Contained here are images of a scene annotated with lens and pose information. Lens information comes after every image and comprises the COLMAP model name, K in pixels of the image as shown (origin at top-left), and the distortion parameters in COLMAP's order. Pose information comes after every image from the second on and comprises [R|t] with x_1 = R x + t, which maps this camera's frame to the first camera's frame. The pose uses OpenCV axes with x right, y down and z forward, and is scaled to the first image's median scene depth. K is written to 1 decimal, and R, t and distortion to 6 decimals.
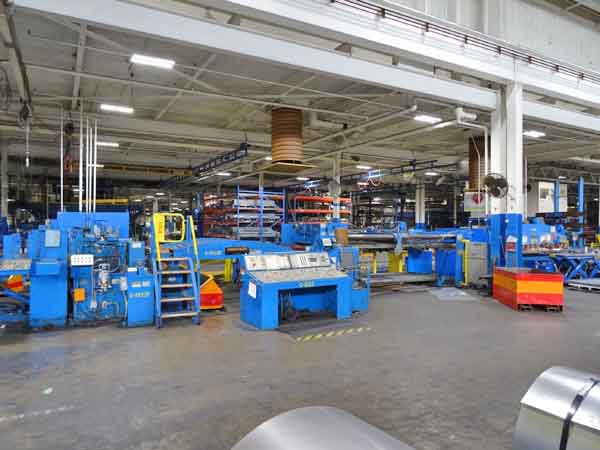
lens RADIAL K [[432.7, 0, 301.1], [0, 432.7, 222.9], [0, 0, 1]] dist [-0.008714, 0.003970]
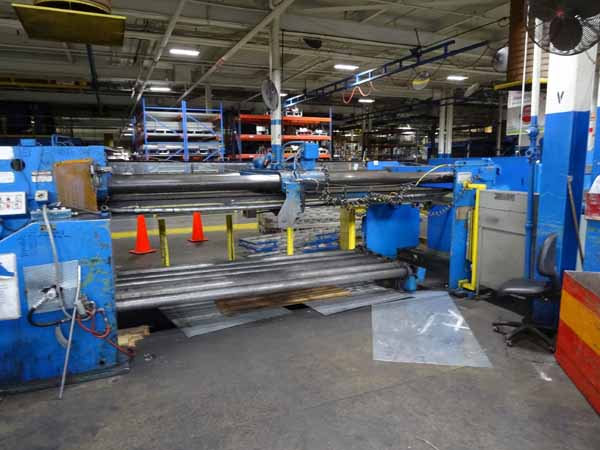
lens RADIAL K [[432.7, 0, 297.5], [0, 432.7, 227.9], [0, 0, 1]] dist [-0.008714, 0.003970]
pose [[0.994599, -0.000754, -0.103794, 0.201411], [0.017129, 0.987456, 0.156960, 0.010023], [0.102373, -0.157890, 0.982136, 0.453727]]
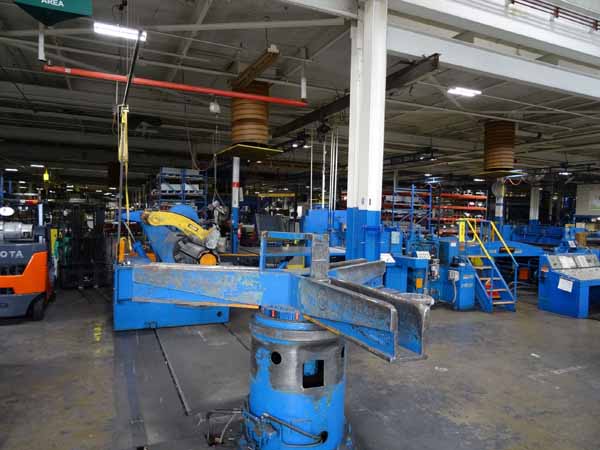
lens RADIAL K [[432.7, 0, 299.5], [0, 432.7, 226.8], [0, 0, 1]] dist [-0.008714, 0.003970]
pose [[0.995424, 0.029891, -0.090764, -0.364367], [-0.026317, 0.998840, 0.040318, -0.018868], [0.091864, -0.037745, 0.995056, -0.134326]]
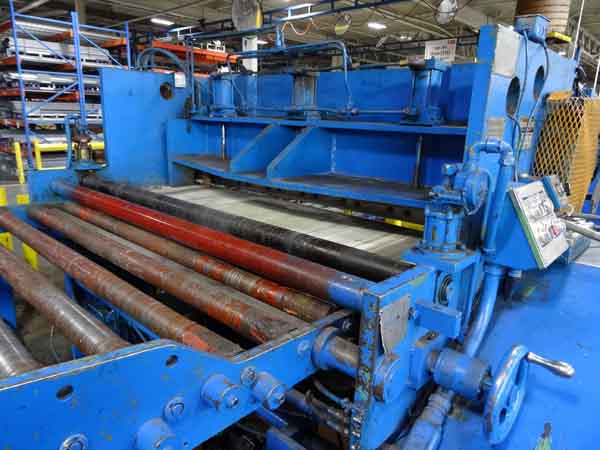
lens RADIAL K [[432.7, 0, 299.4], [0, 432.7, 225.0], [0, 0, 1]] dist [-0.008714, 0.003970]
pose [[0.952638, -0.052455, 0.299548, -0.016732], [-0.027894, 0.965787, 0.257832, 0.013076], [-0.302824, -0.253977, 0.918582, 0.604613]]
